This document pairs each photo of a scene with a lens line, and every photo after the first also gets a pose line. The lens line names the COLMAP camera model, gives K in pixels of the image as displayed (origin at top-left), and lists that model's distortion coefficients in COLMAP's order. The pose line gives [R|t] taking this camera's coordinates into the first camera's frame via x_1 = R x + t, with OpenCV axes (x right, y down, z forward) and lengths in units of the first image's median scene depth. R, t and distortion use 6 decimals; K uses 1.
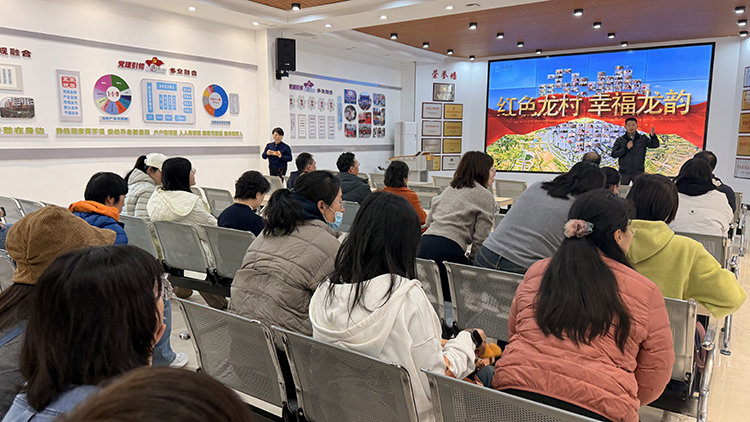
lens RADIAL K [[511.4, 0, 370.9], [0, 511.4, 210.6], [0, 0, 1]] dist [-0.037229, -0.000508]
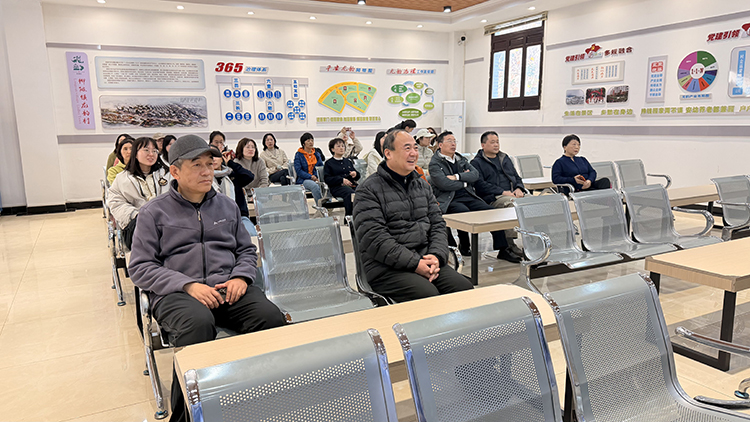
lens RADIAL K [[511.4, 0, 370.7], [0, 511.4, 214.3], [0, 0, 1]] dist [-0.037229, -0.000508]
pose [[-0.445834, 0.156249, -0.881373, 0.683301], [-0.104726, 0.968780, 0.224719, -0.115217], [0.888968, 0.192490, -0.415552, 0.905081]]
